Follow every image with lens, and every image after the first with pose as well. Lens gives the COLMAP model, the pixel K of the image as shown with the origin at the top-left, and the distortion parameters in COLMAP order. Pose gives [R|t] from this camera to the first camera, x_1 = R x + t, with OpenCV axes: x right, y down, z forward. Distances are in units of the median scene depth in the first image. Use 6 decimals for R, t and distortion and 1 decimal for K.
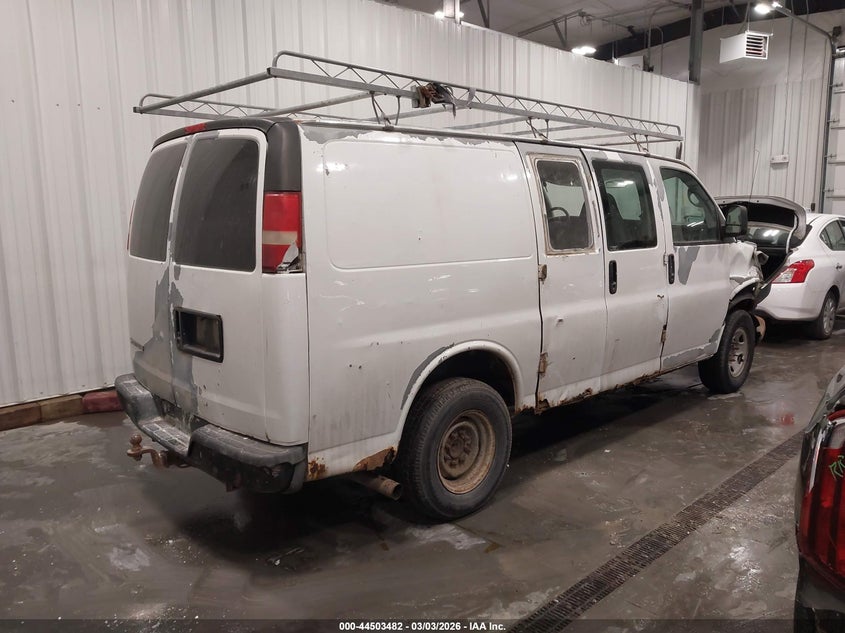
lens RADIAL K [[660.3, 0, 424.1], [0, 660.3, 303.9], [0, 0, 1]] dist [0.072185, -0.003469]
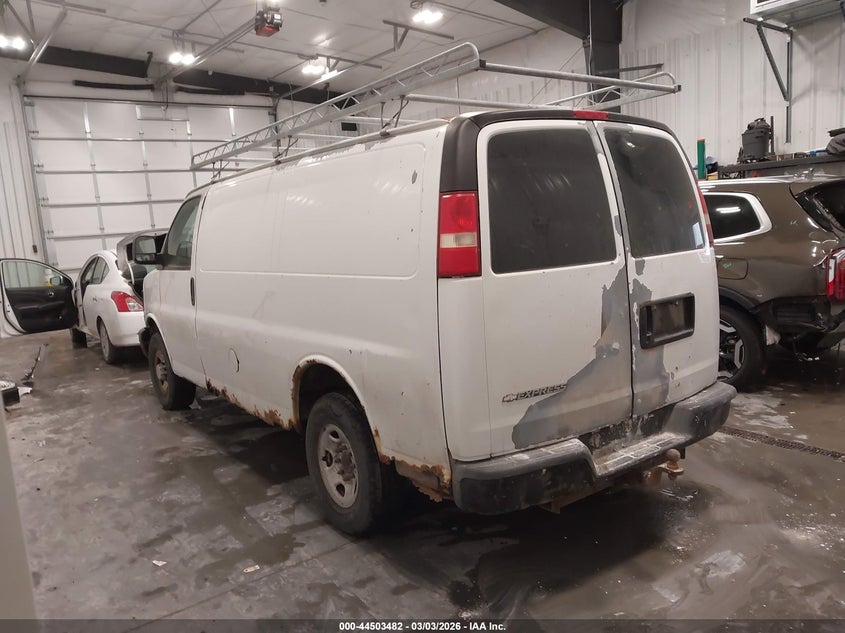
lens RADIAL K [[660.3, 0, 424.1], [0, 660.3, 303.9], [0, 0, 1]] dist [0.072185, -0.003469]
pose [[0.089827, -0.116798, 0.989085, -0.769405], [0.203735, 0.974254, 0.096544, -0.085858], [-0.974896, 0.192839, 0.111310, 0.694700]]
